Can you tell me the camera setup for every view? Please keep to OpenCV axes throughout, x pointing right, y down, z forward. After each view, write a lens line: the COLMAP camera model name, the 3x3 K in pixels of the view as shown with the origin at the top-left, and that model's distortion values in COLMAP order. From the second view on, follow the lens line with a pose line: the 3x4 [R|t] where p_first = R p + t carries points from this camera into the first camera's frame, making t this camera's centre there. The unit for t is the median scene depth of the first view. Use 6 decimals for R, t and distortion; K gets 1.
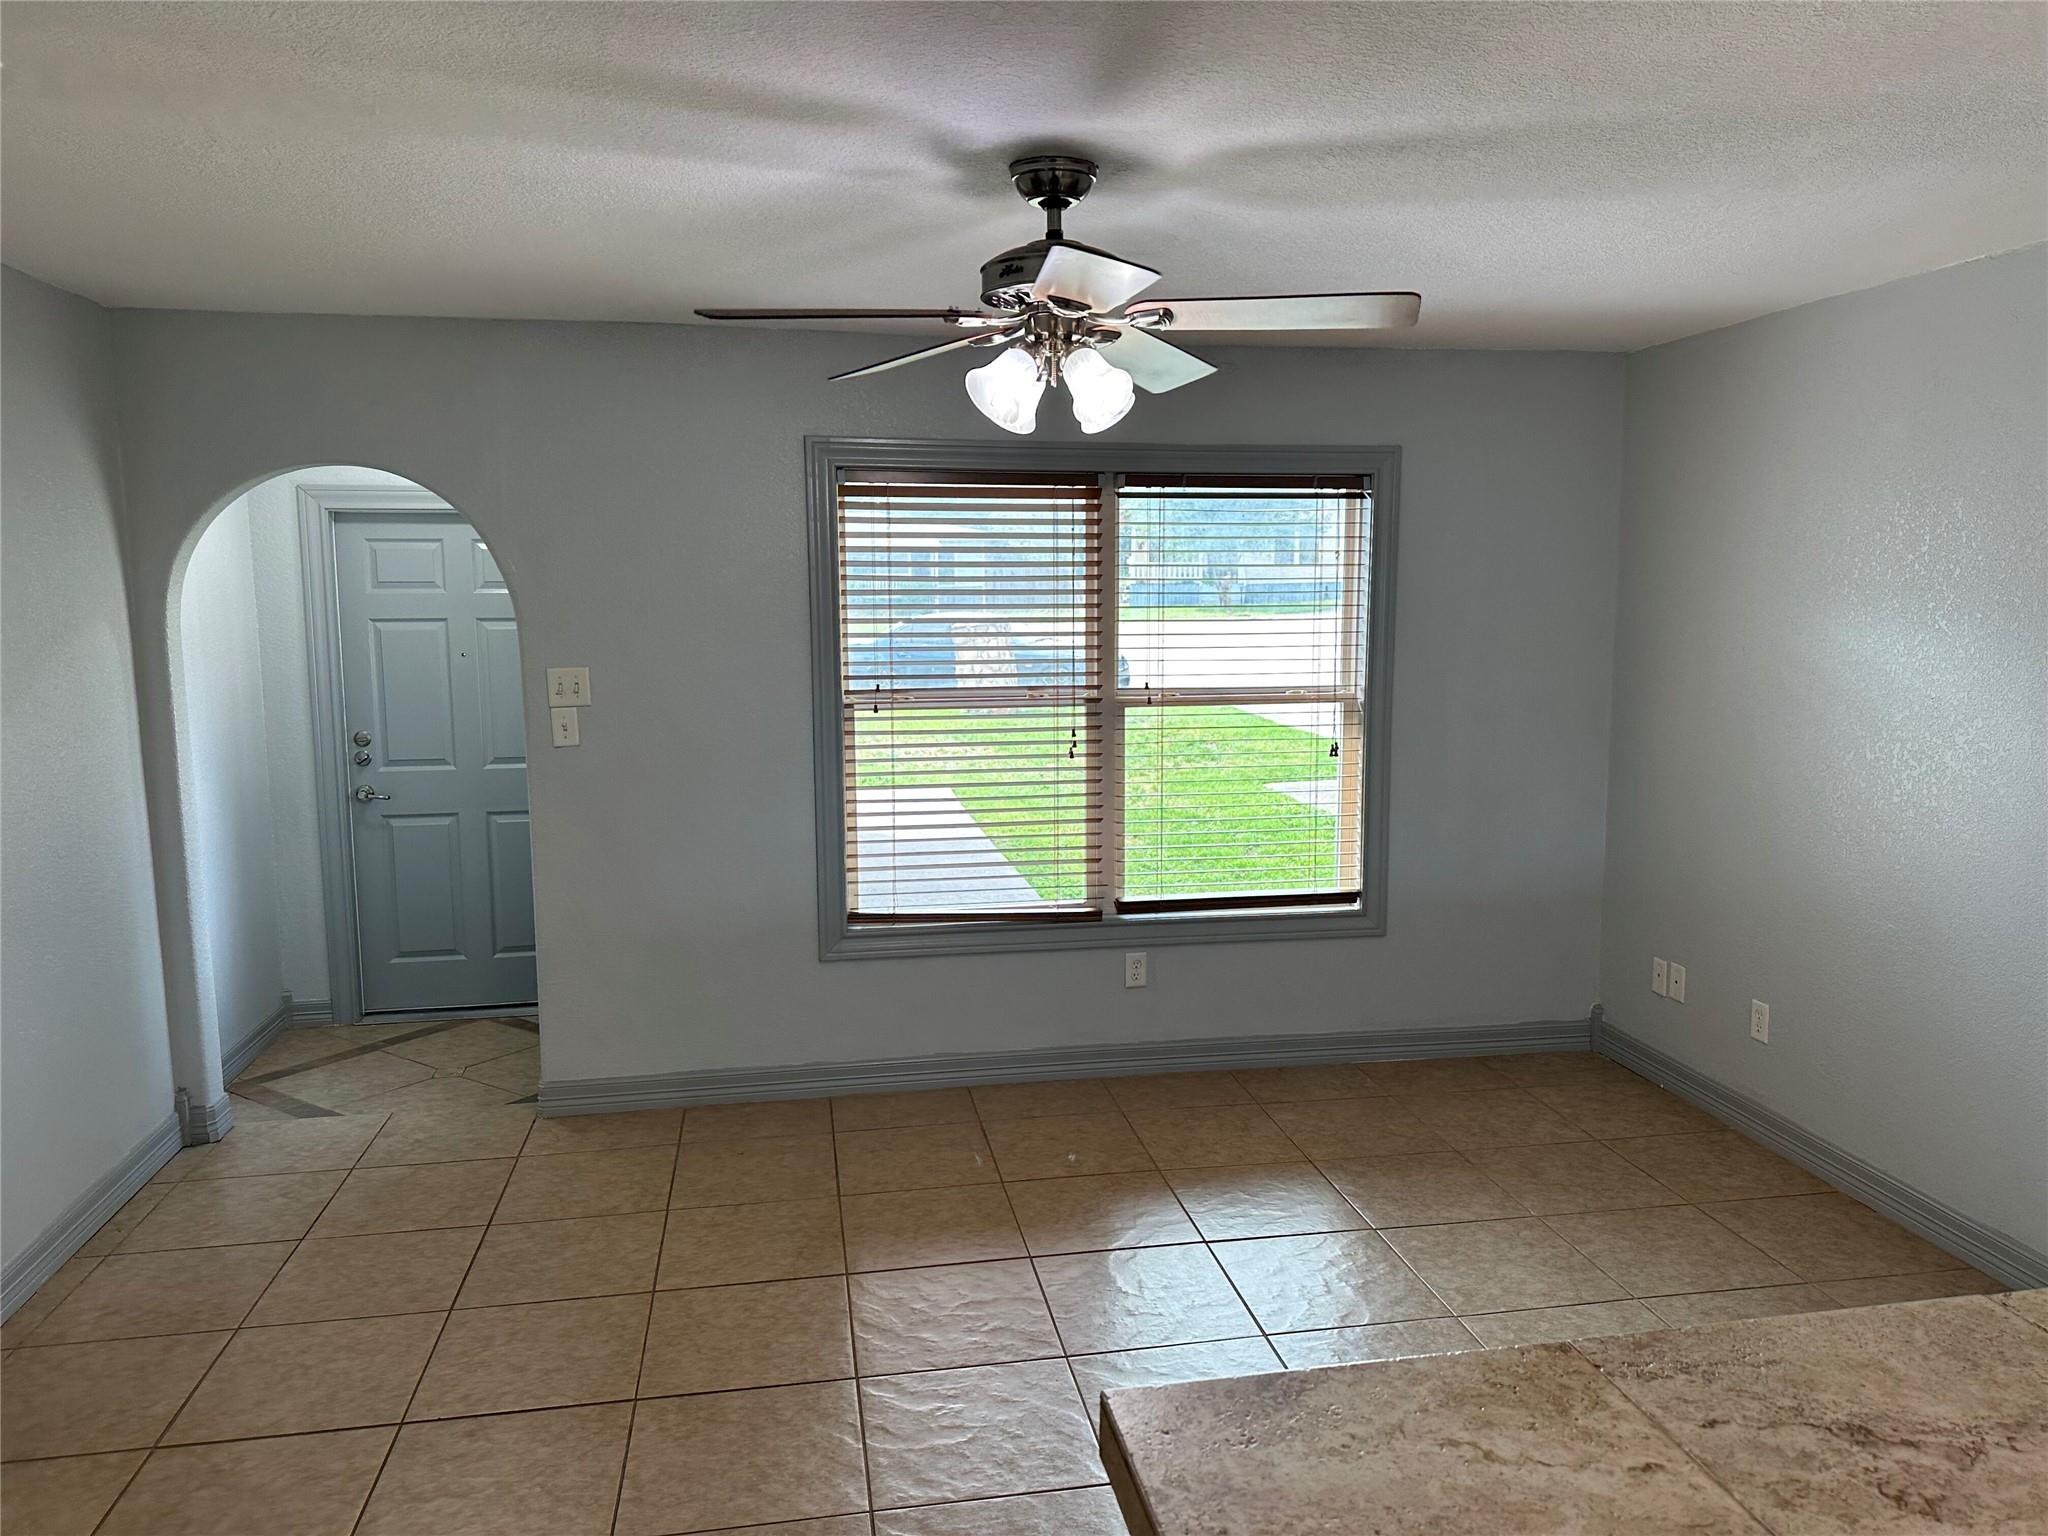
lens RADIAL K [[1451.8, 0, 1024.0], [0, 1451.8, 768.0], [0, 0, 1]] dist [0.089878, -0.082137]
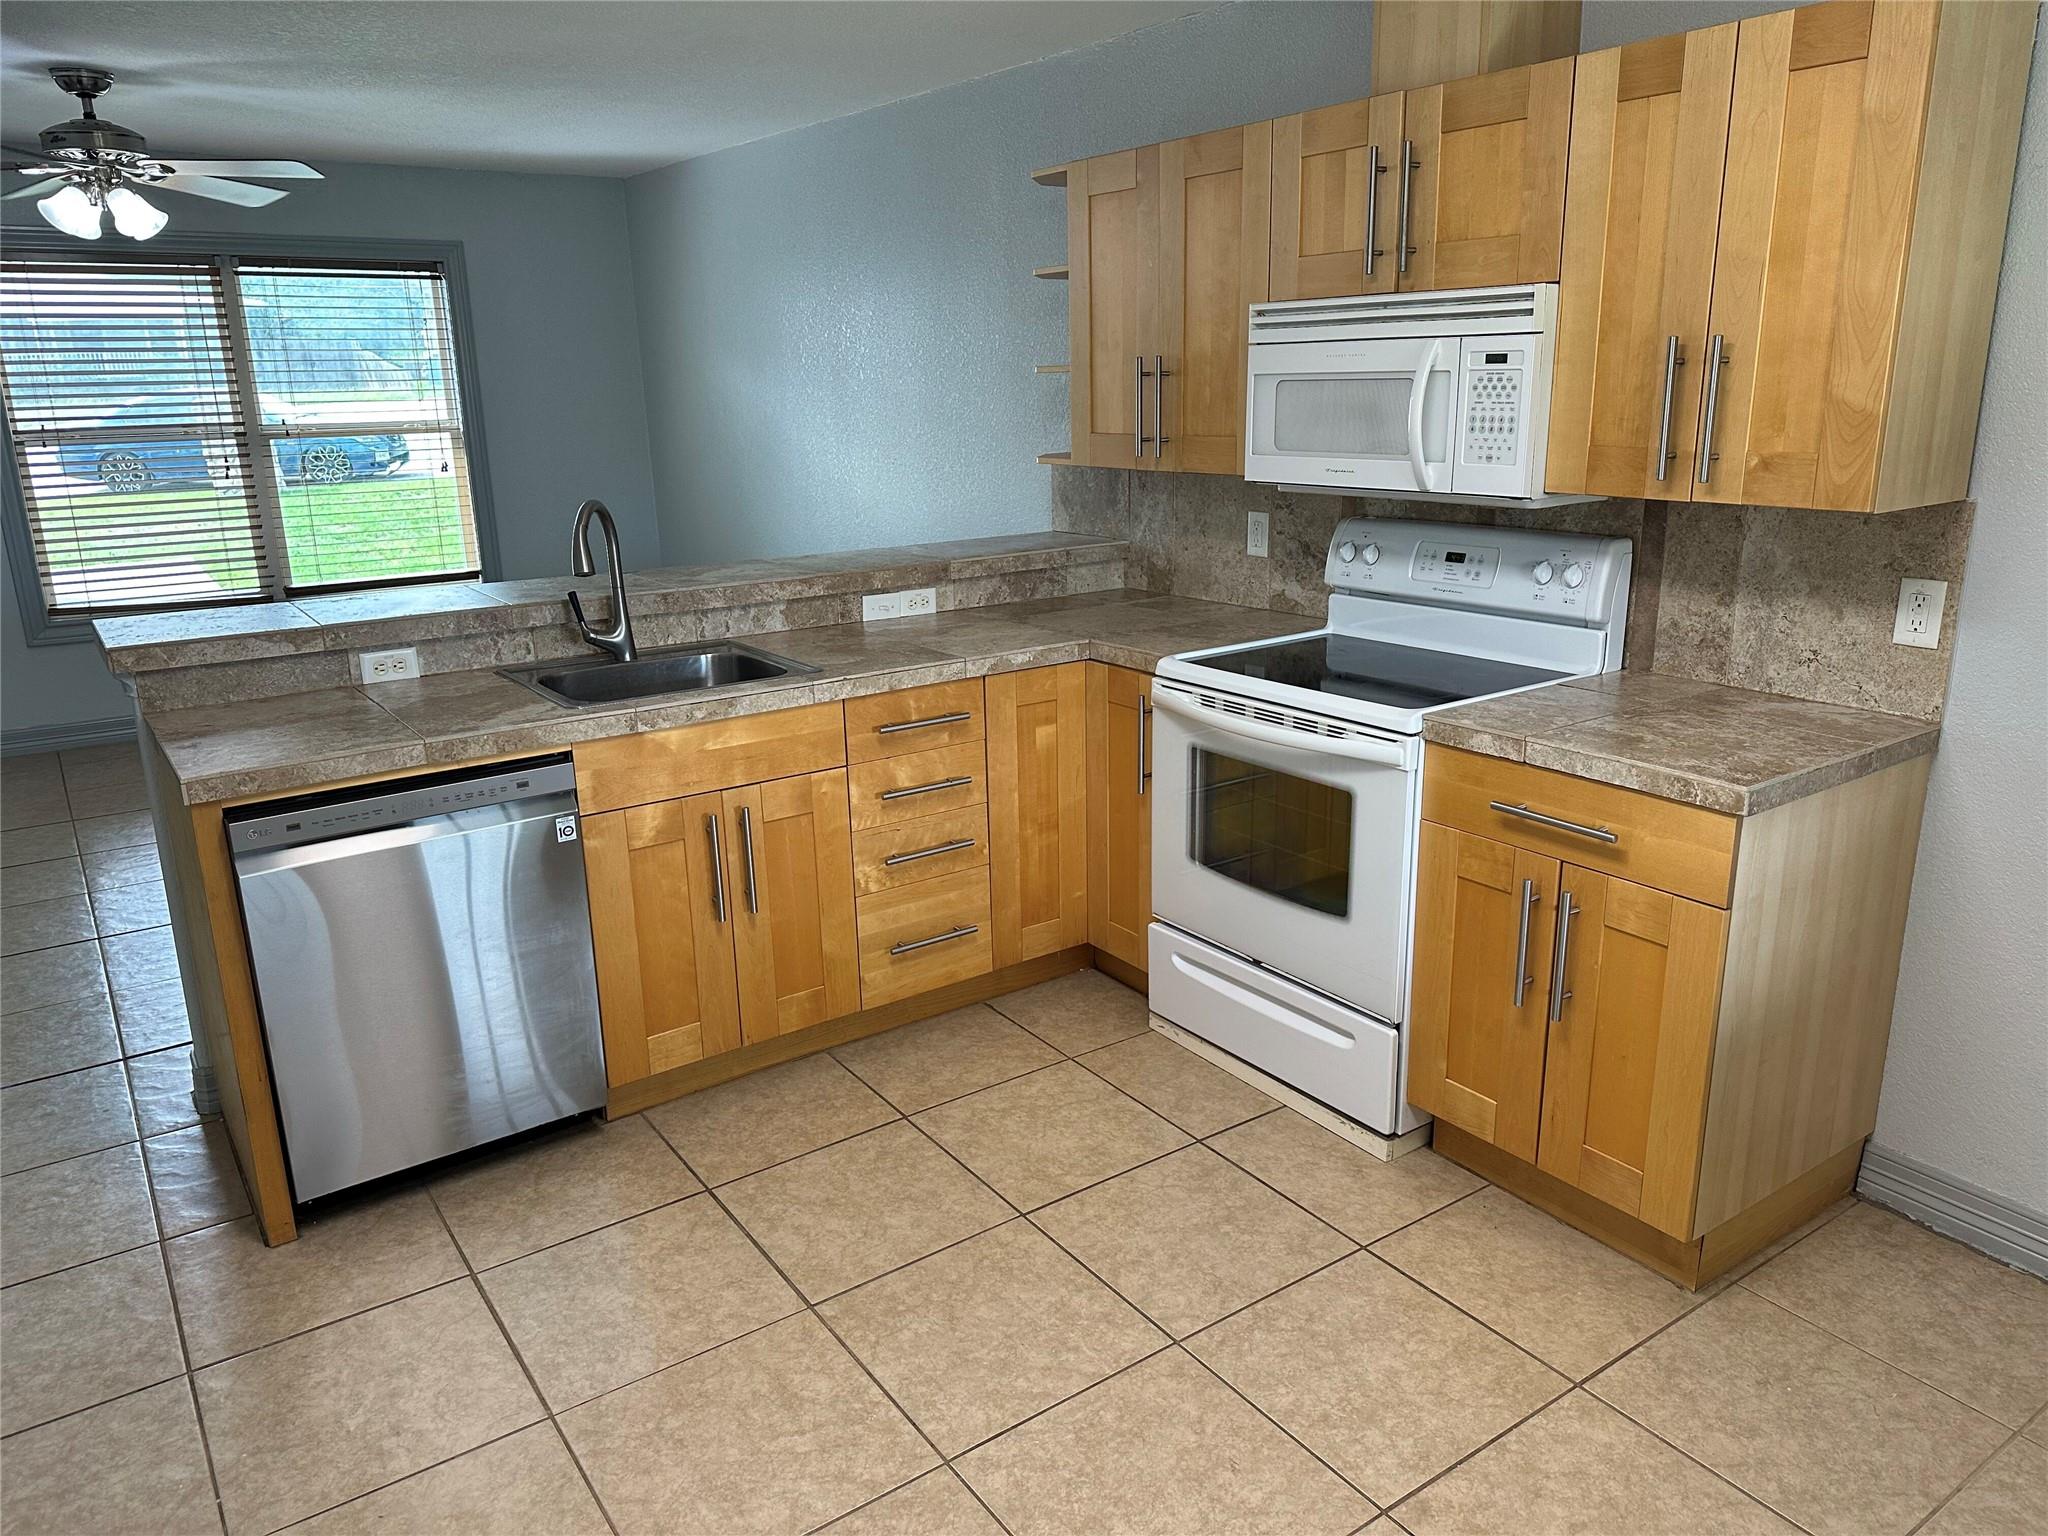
lens RADIAL K [[1451.8, 0, 1024.0], [0, 1451.8, 768.0], [0, 0, 1]] dist [0.089878, -0.082137]
pose [[0.906126, -0.126775, 0.403565, 0.111773], [0.067273, 0.985080, 0.158402, 0.087677], [-0.417625, -0.116383, 0.901135, -0.554113]]
